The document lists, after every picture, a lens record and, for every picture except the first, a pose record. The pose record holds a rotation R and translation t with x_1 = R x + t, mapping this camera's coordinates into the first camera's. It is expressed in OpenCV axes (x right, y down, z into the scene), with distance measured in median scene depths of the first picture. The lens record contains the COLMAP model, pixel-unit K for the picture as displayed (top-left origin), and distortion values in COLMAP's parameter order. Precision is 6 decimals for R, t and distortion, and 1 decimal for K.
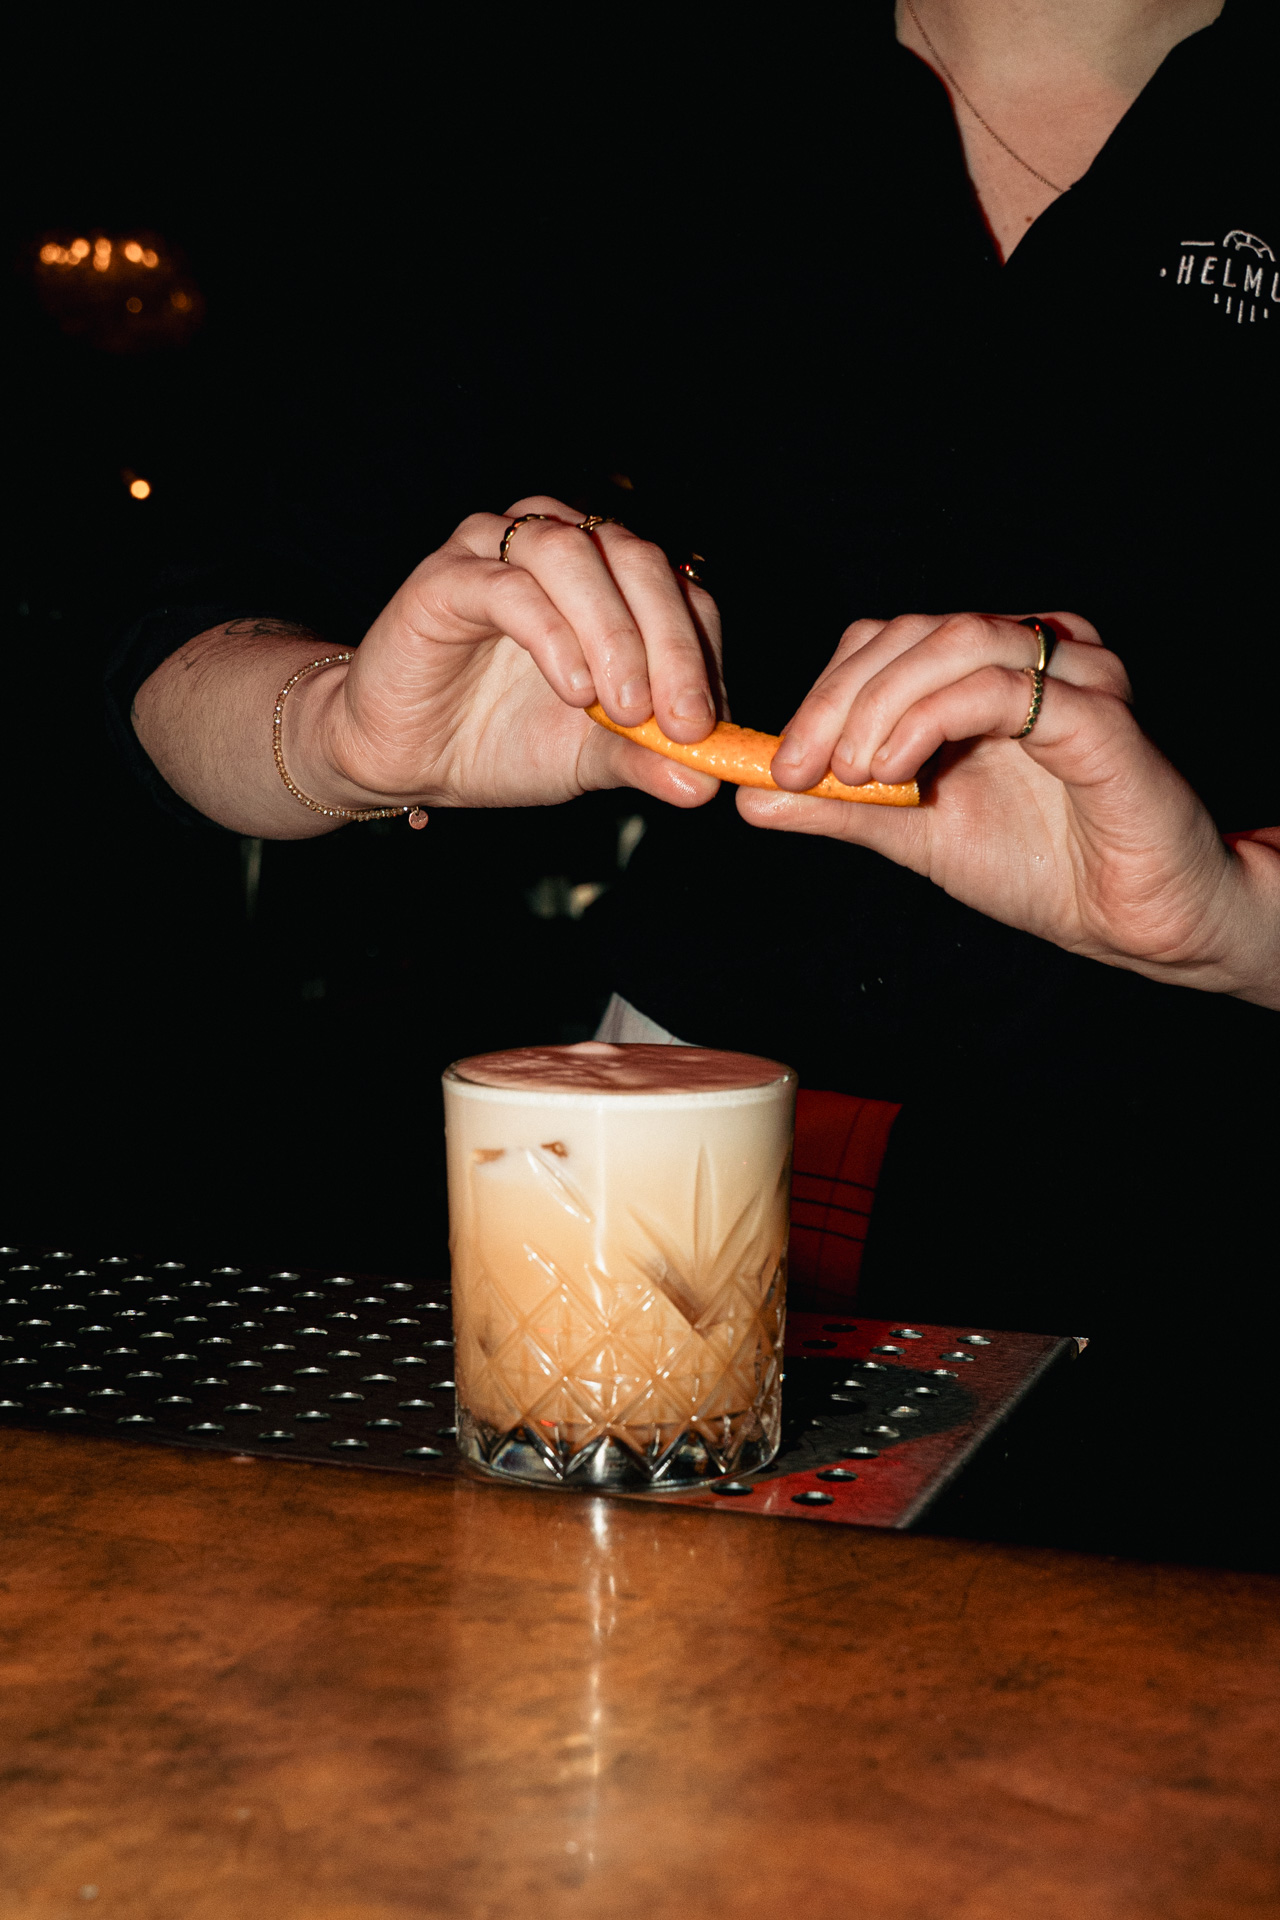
lens RADIAL K [[2970.8, 0, 645.7], [0, 2970.8, 975.7], [0, 0, 1]] dist [0.005348, 0.000000]
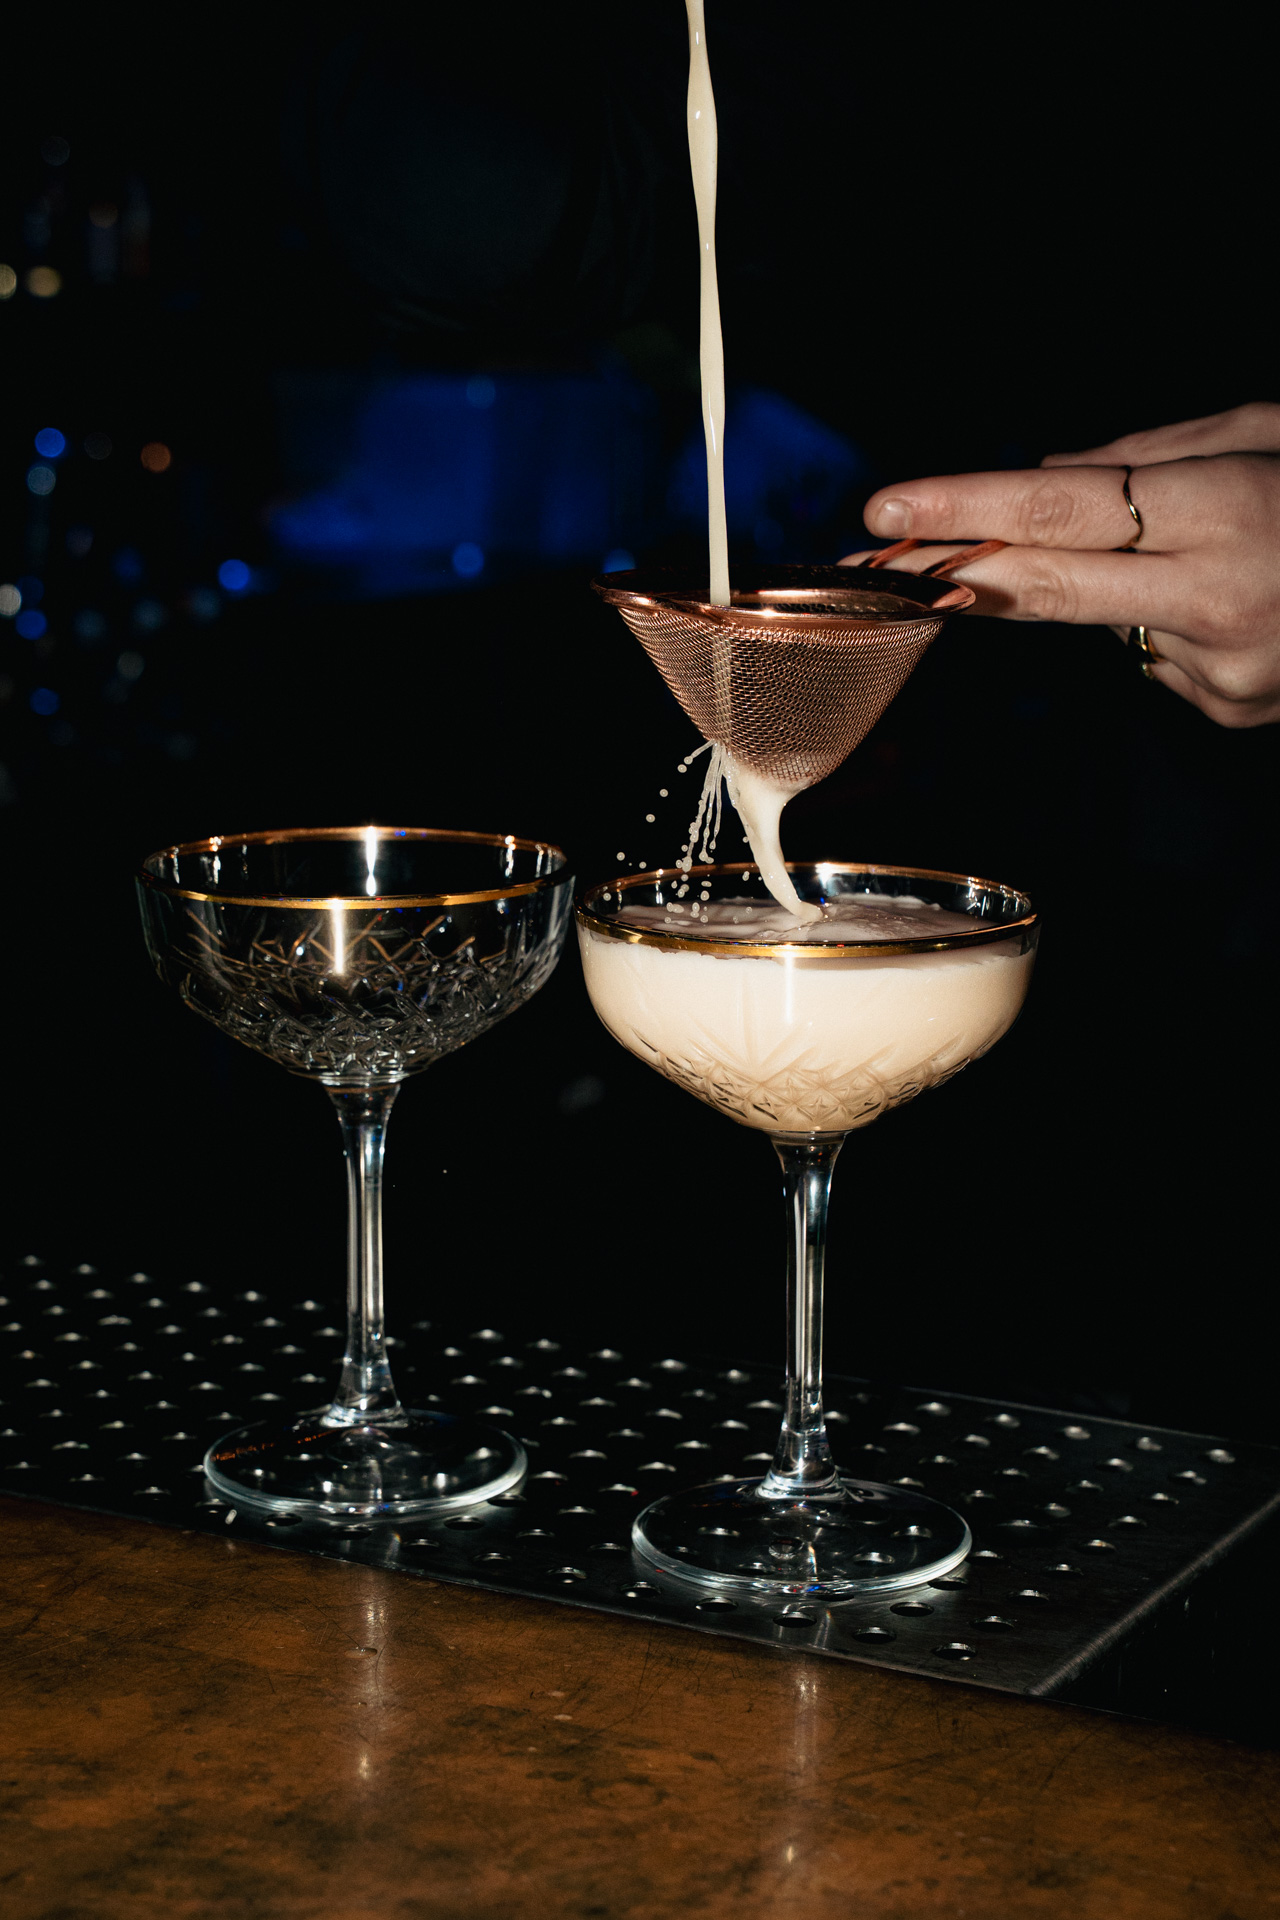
lens RADIAL K [[4089.0, 0, 636.9], [0, 4089.0, 968.7], [0, 0, 1]] dist [0.010031, 0.000000]
pose [[0.986692, 0.027805, -0.160205, 0.185535], [-0.016806, 0.997433, 0.069603, -0.149493], [0.161729, -0.065984, 0.984627, -0.331112]]
